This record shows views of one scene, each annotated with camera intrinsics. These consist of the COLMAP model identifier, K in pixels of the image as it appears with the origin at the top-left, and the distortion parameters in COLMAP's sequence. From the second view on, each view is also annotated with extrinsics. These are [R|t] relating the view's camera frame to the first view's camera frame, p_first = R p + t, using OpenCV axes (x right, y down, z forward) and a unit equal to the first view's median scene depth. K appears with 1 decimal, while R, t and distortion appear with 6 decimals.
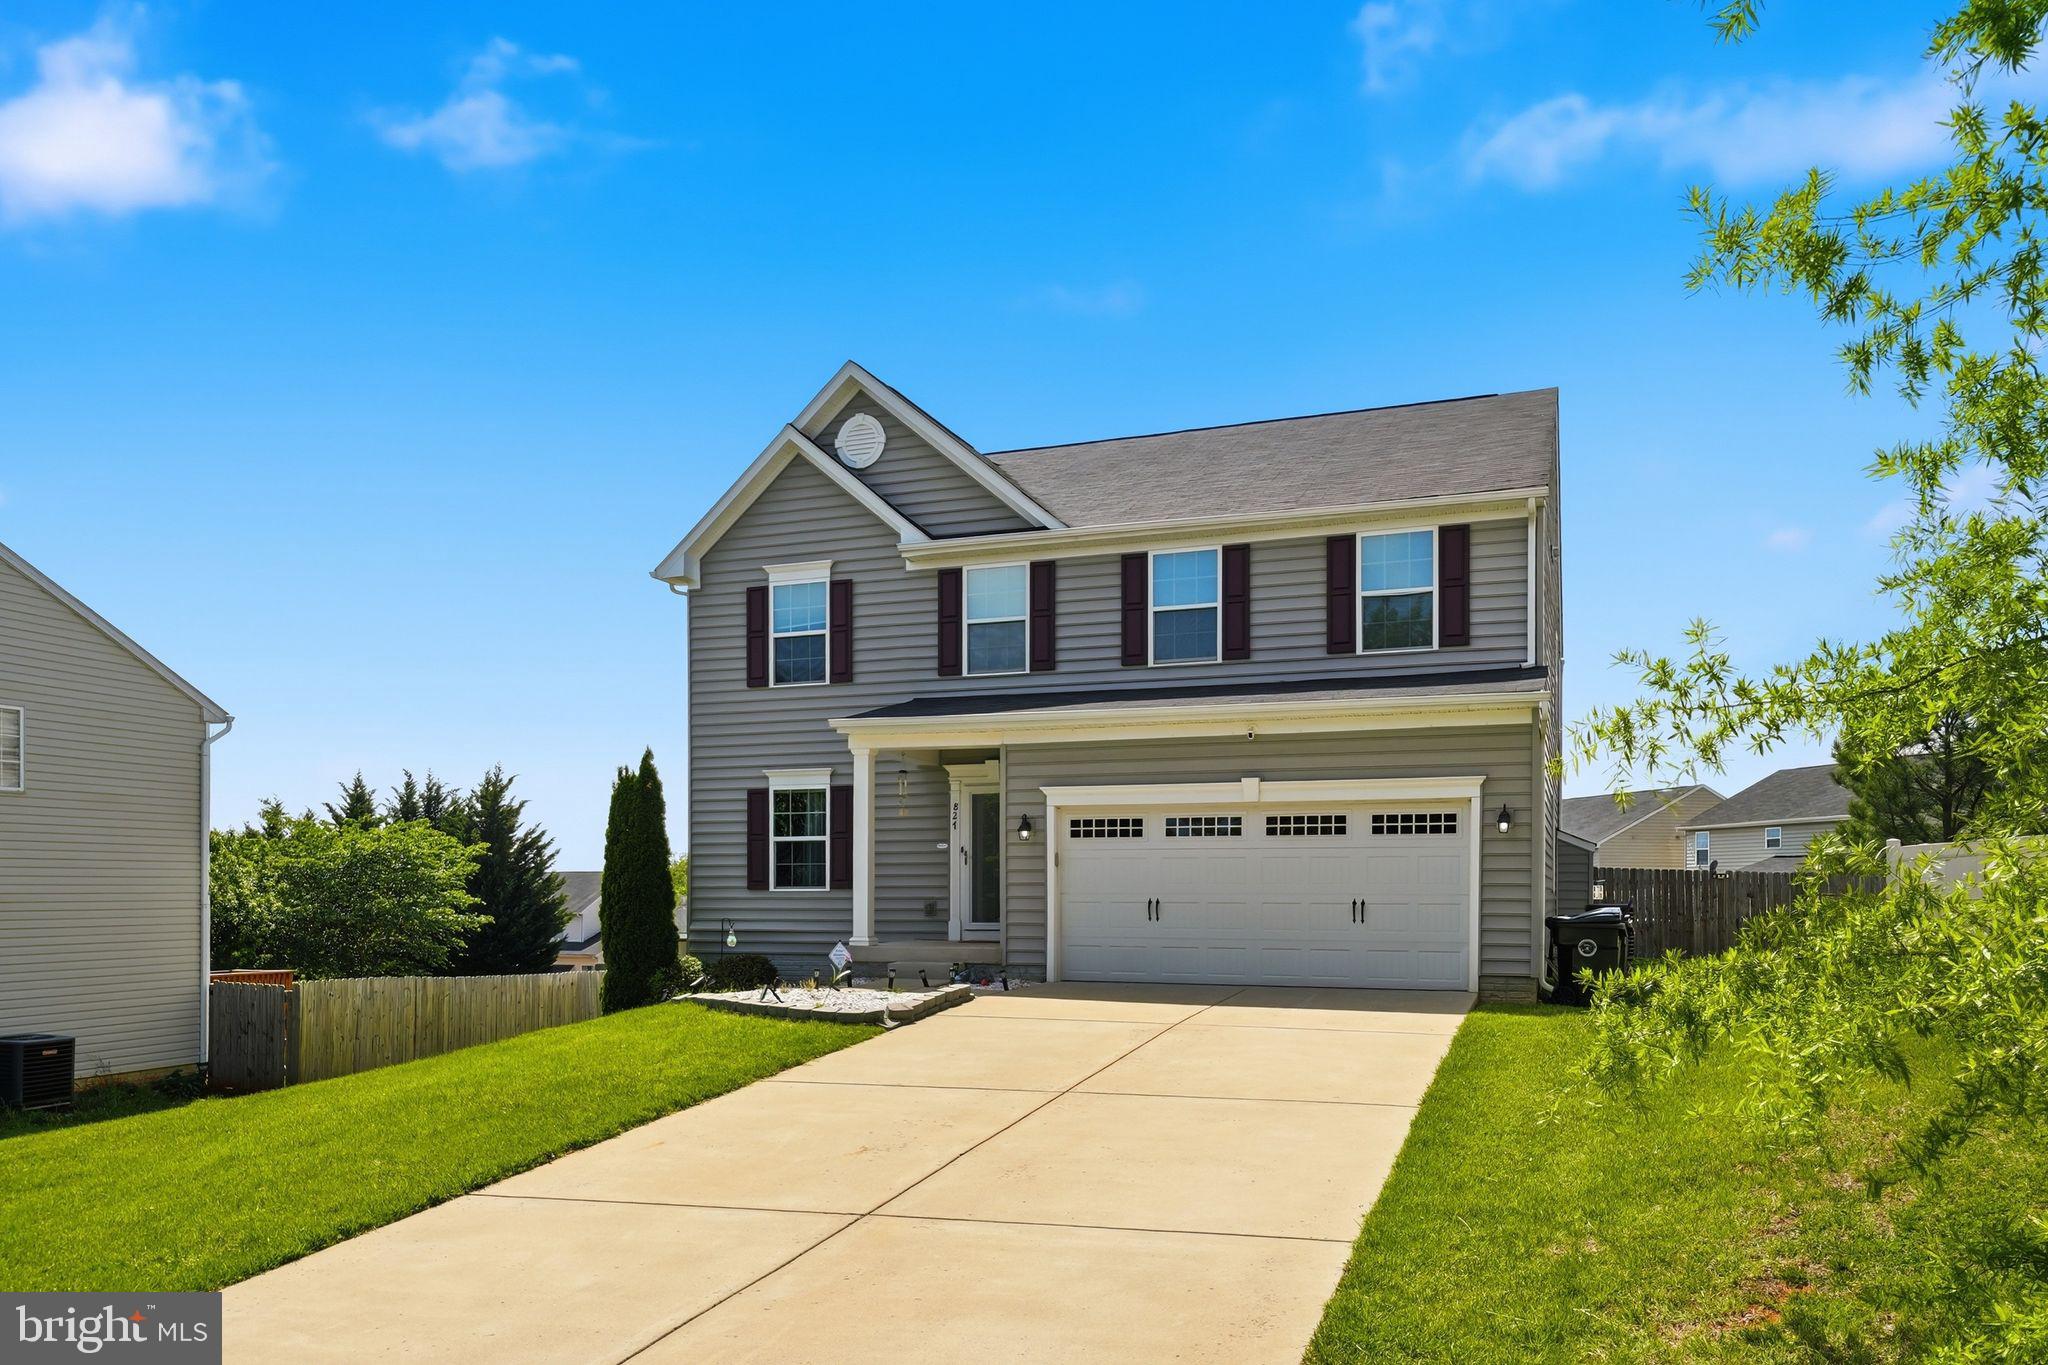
lens RADIAL K [[1410.6, 0, 1027.9], [0, 1410.6, 889.6], [0, 0, 1]] dist [0.017322, 0.006386]
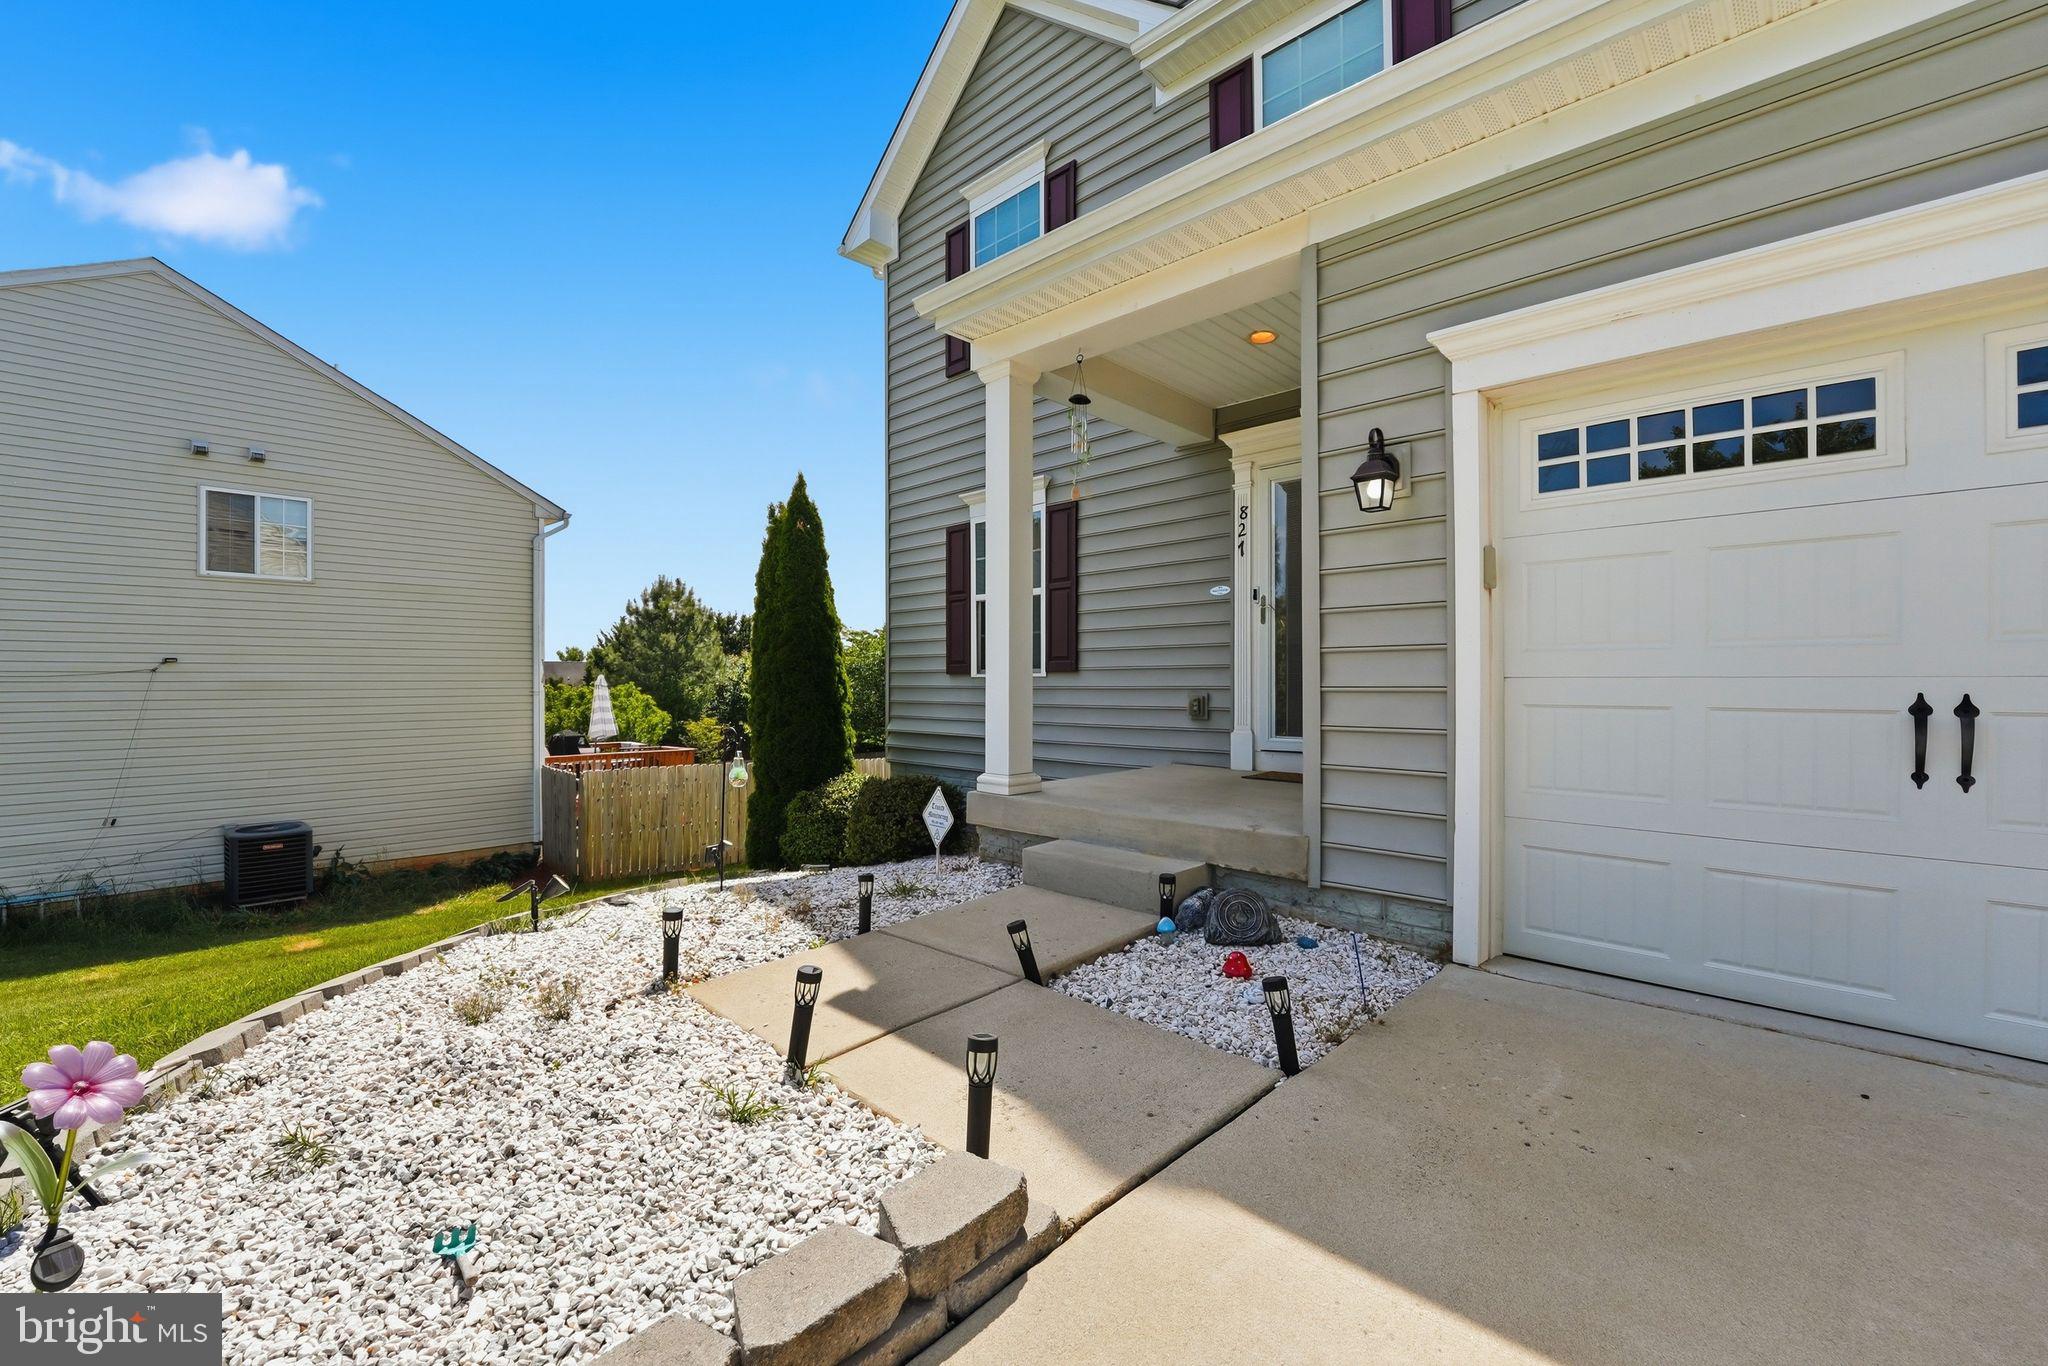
lens RADIAL K [[847.7, 0, 1016.7], [0, 847.7, 684.9], [0, 0, 1]] dist [-0.025851, 0.000029]
pose [[0.908780, 0.000773, -0.417274, 0.002751], [0.001548, 0.999985, 0.005224, 0.002959], [0.417272, -0.005393, 0.908766, 0.688685]]
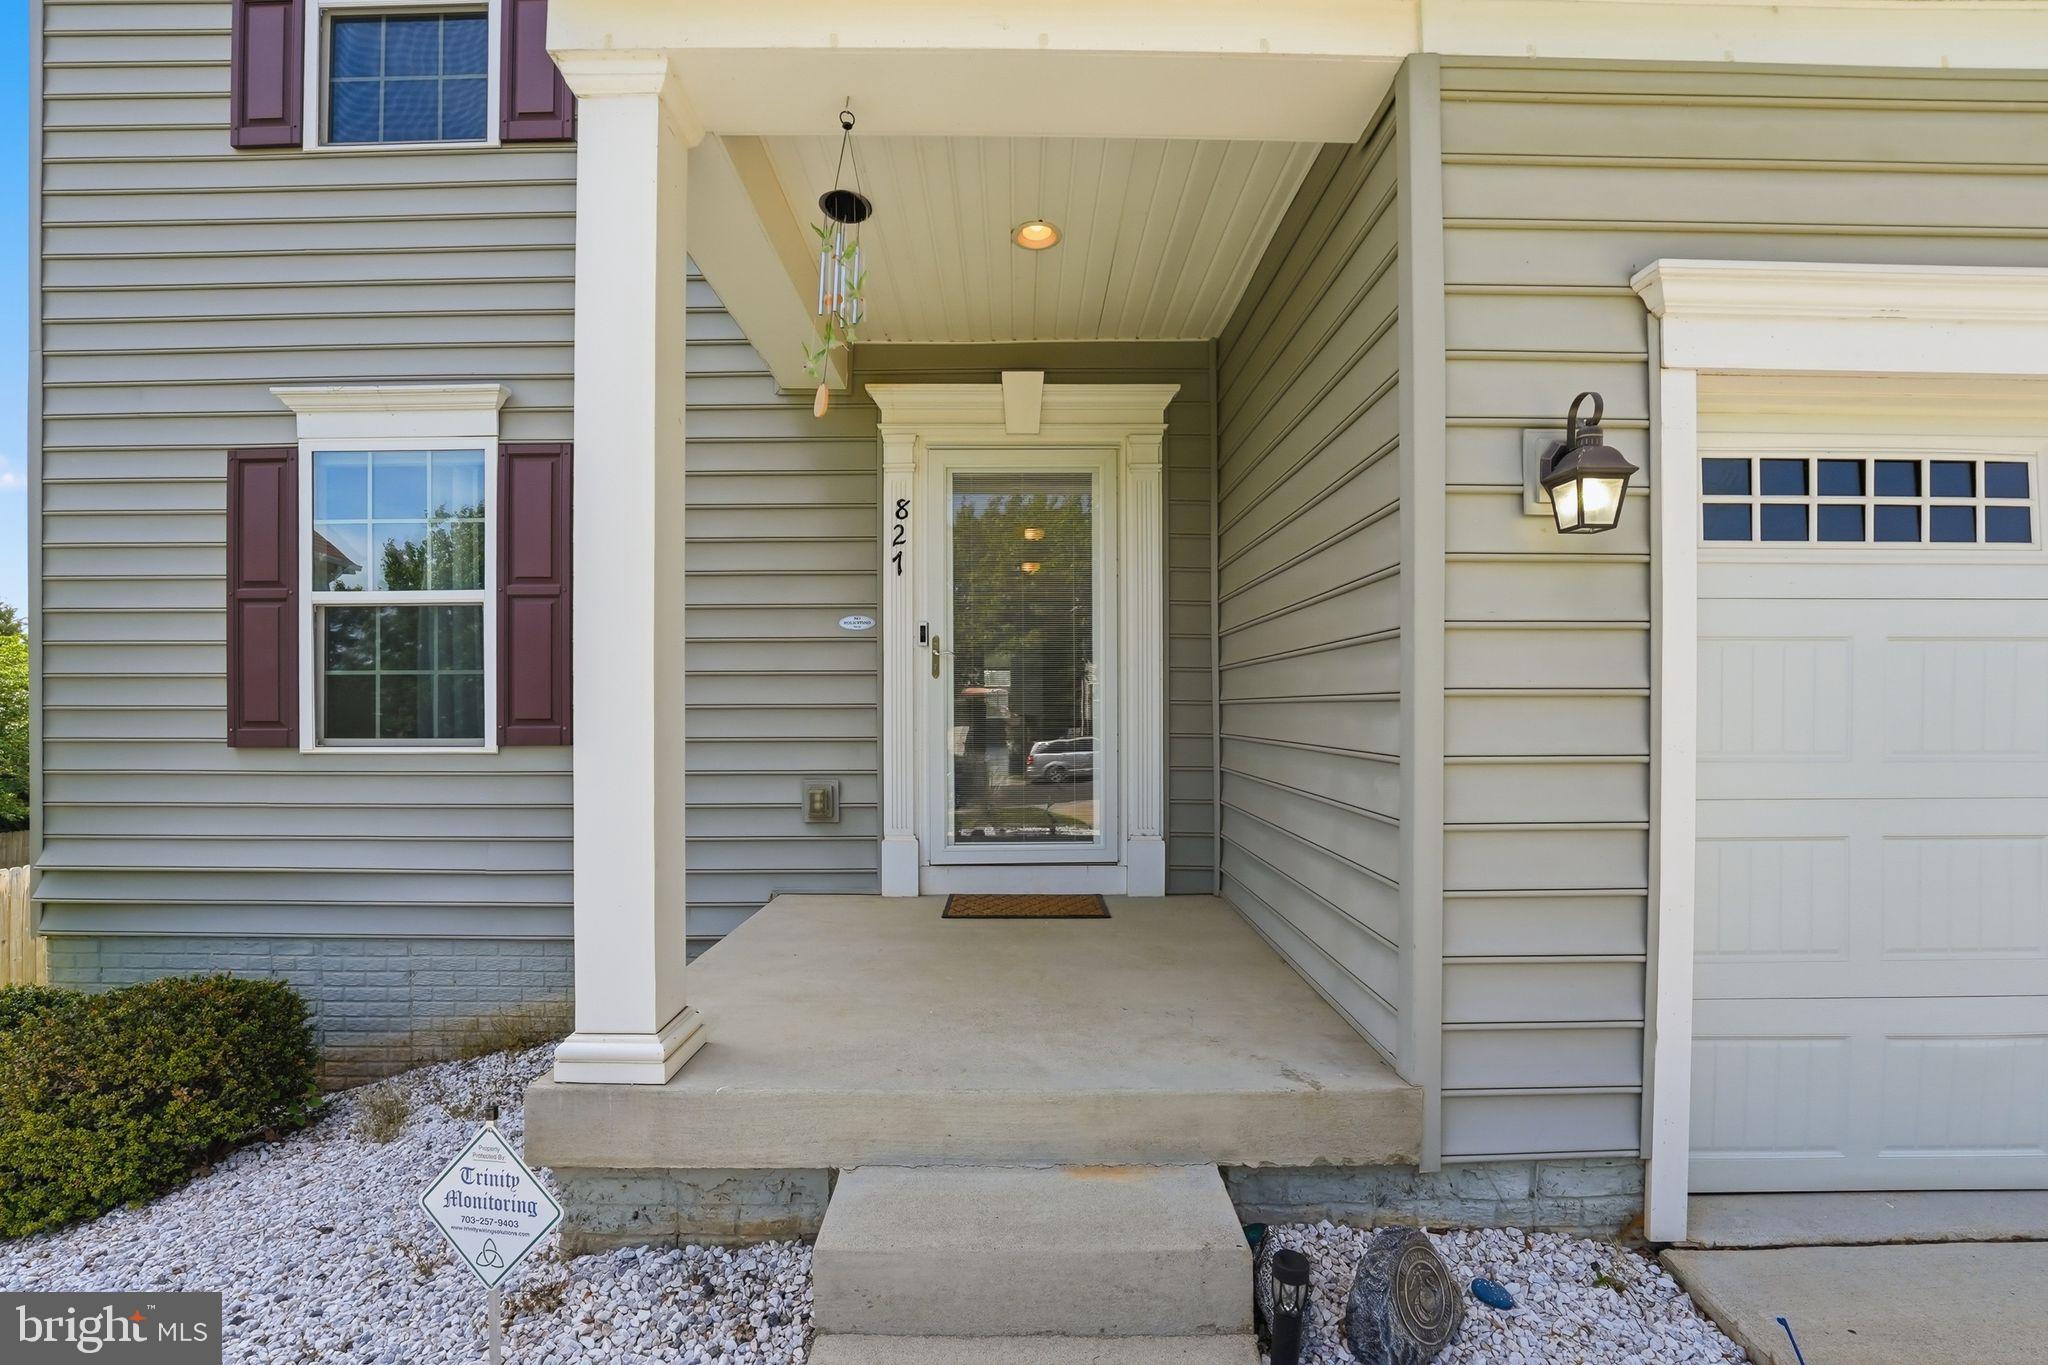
lens RADIAL K [[867.9, 0, 1020.1], [0, 867.9, 715.7], [0, 0, 1]] dist [-0.024952, 0.000493]
pose [[0.937392, -0.002002, 0.348271, -0.099091], [0.000106, 0.999985, 0.005464, -0.009376], [-0.348277, -0.005084, 0.937378, 0.798619]]
